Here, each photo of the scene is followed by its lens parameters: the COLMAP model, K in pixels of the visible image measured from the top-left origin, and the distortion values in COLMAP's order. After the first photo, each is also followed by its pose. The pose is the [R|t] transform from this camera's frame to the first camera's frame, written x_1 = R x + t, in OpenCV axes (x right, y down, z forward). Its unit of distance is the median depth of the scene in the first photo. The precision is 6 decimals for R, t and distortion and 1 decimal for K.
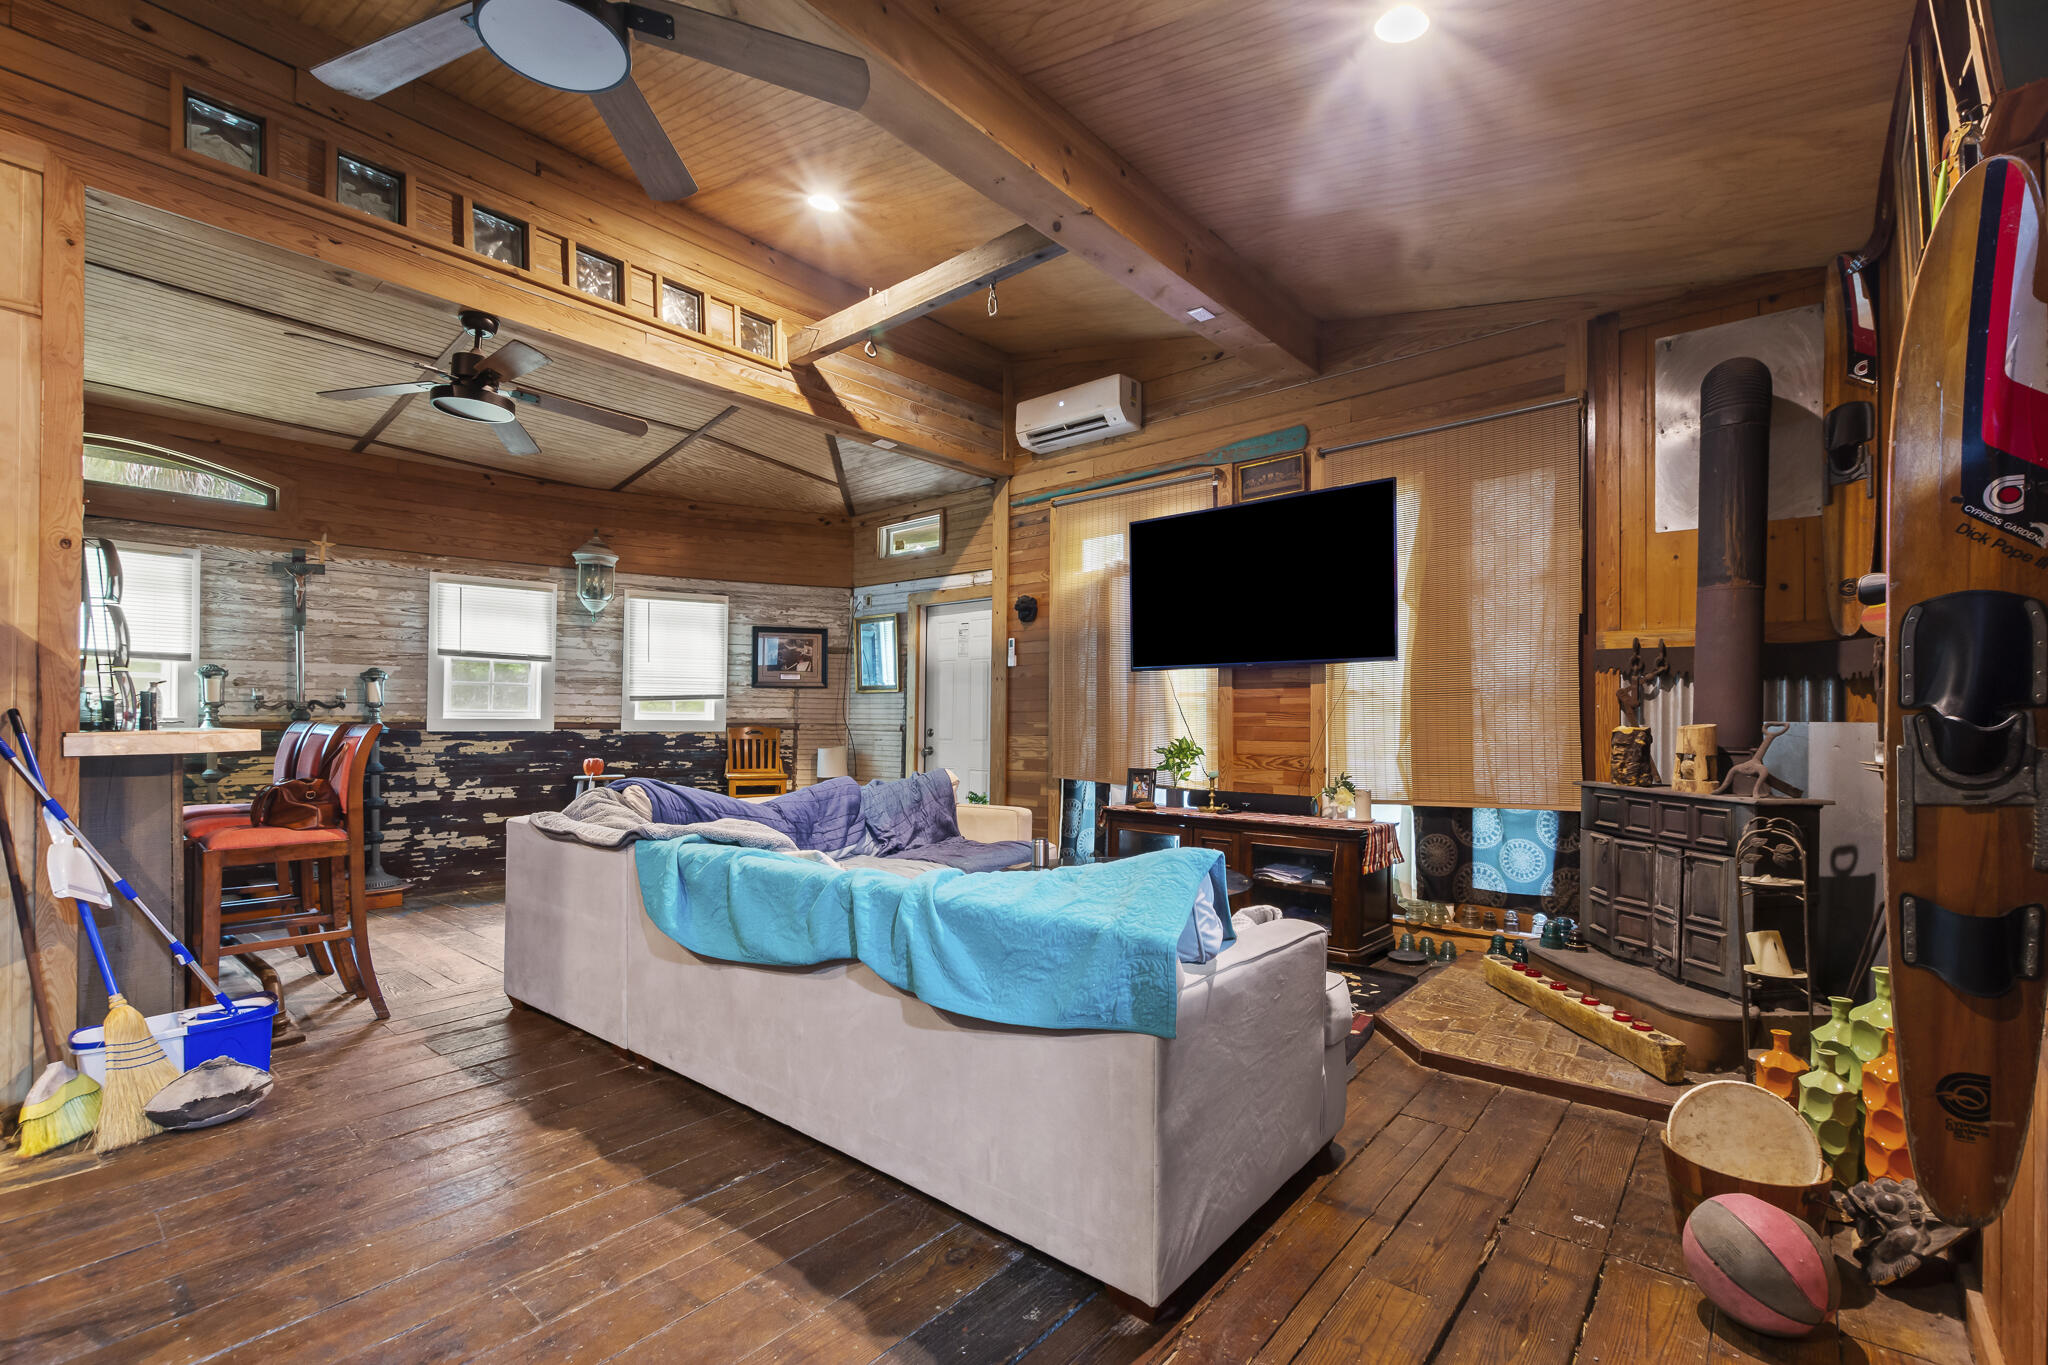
lens RADIAL K [[900.6, 0, 1028.0], [0, 900.6, 703.4], [0, 0, 1]] dist [-0.002912, 0.000283]
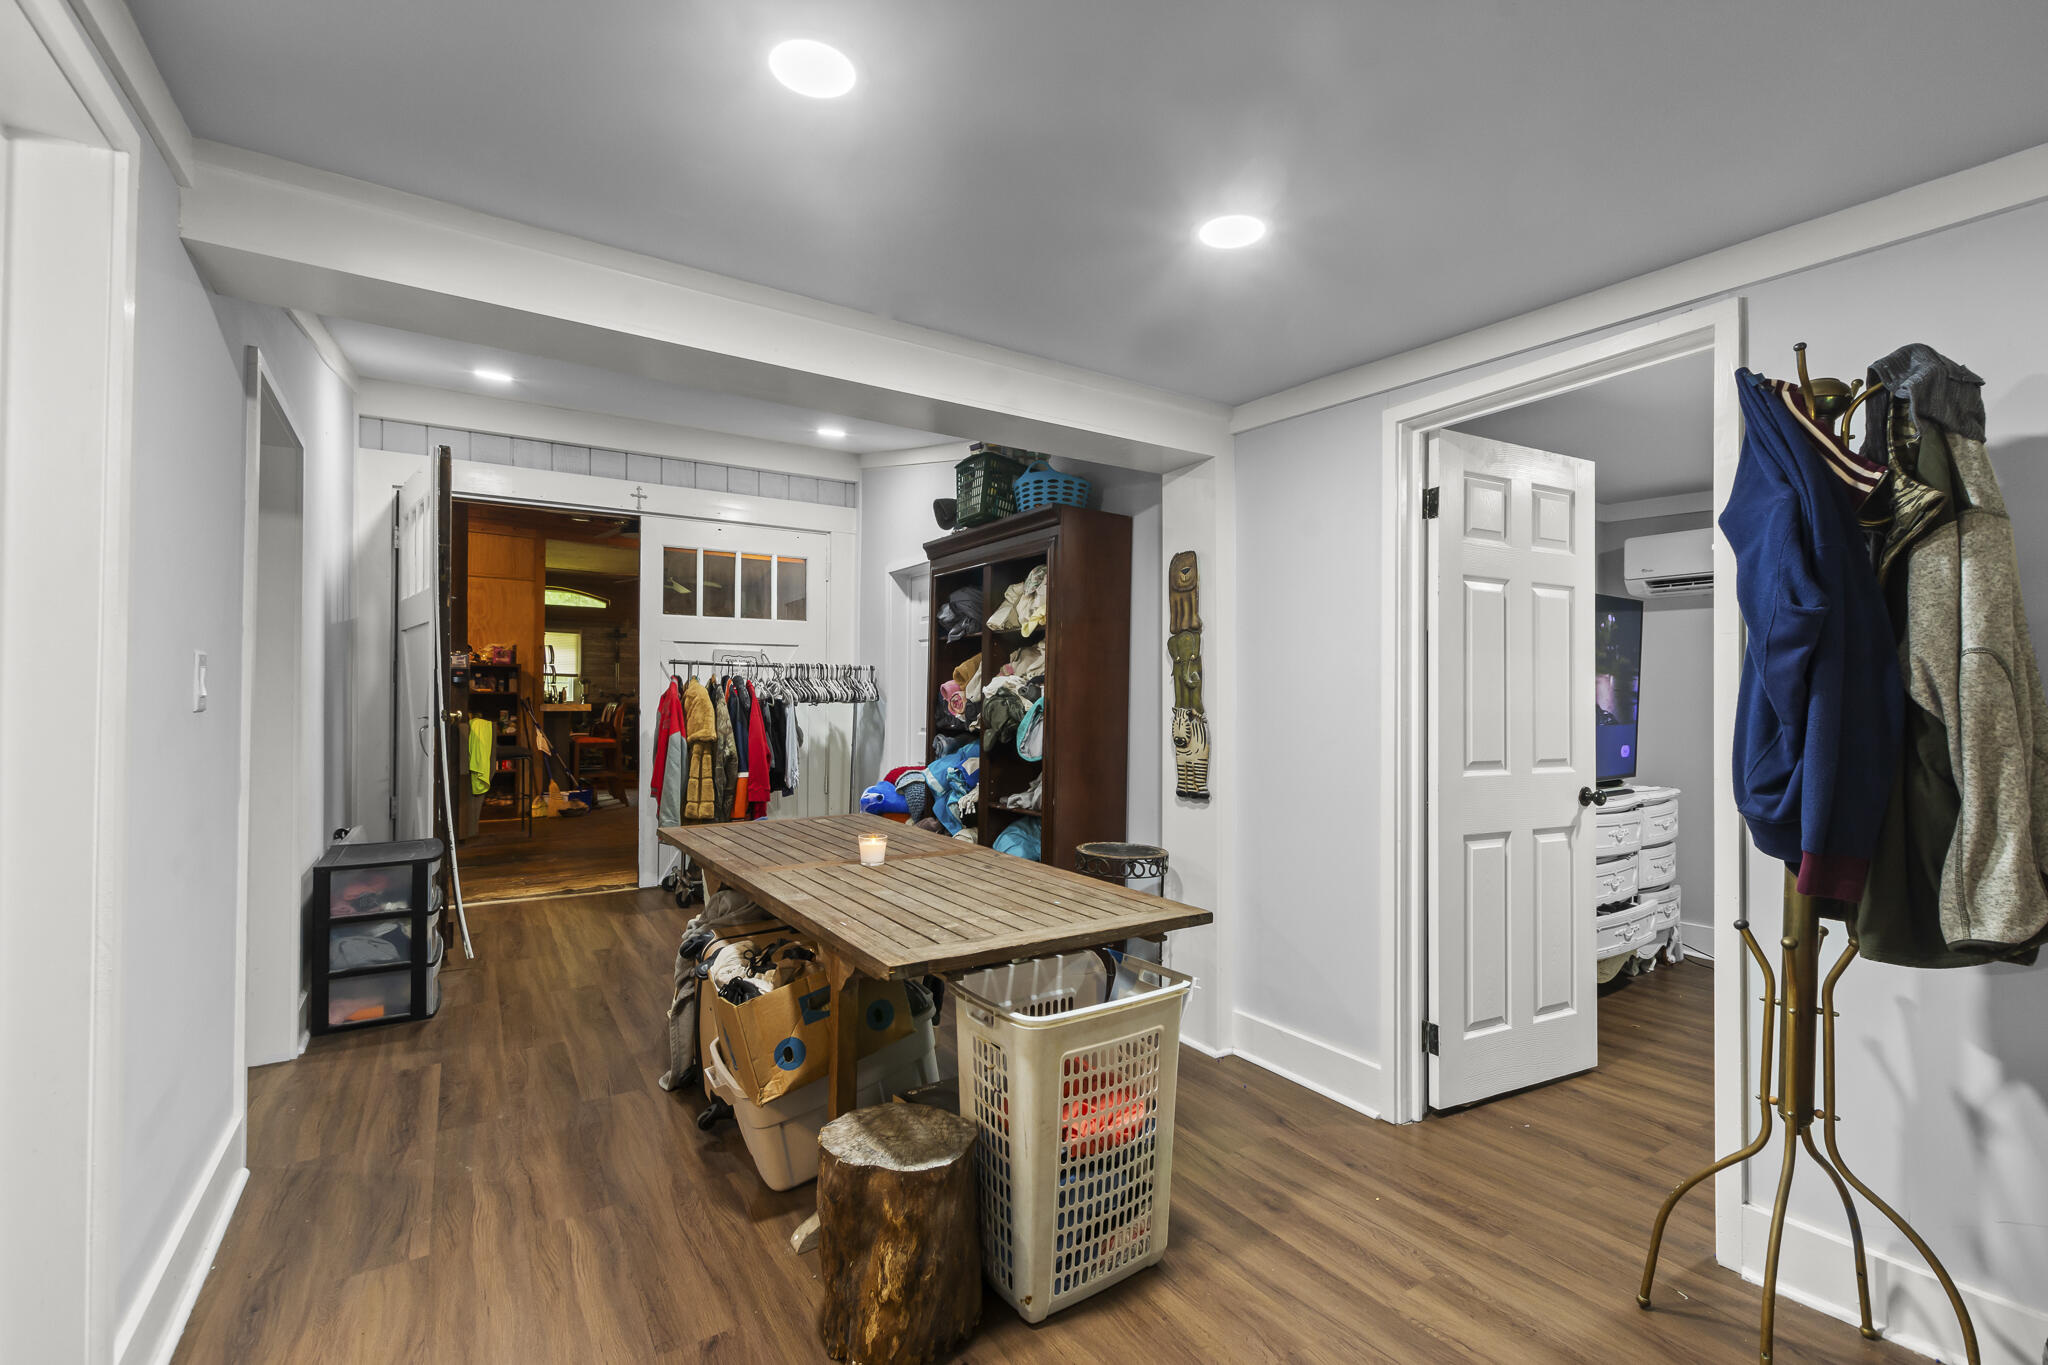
lens RADIAL K [[900.6, 0, 1021.9], [0, 900.6, 687.8], [0, 0, 1]] dist [-0.002912, 0.000283]
pose [[0.950780, -0.003095, -0.309852, 1.383396], [0.001537, 0.999985, -0.005274, -0.007632], [0.309864, 0.004538, 0.950770, -1.348551]]
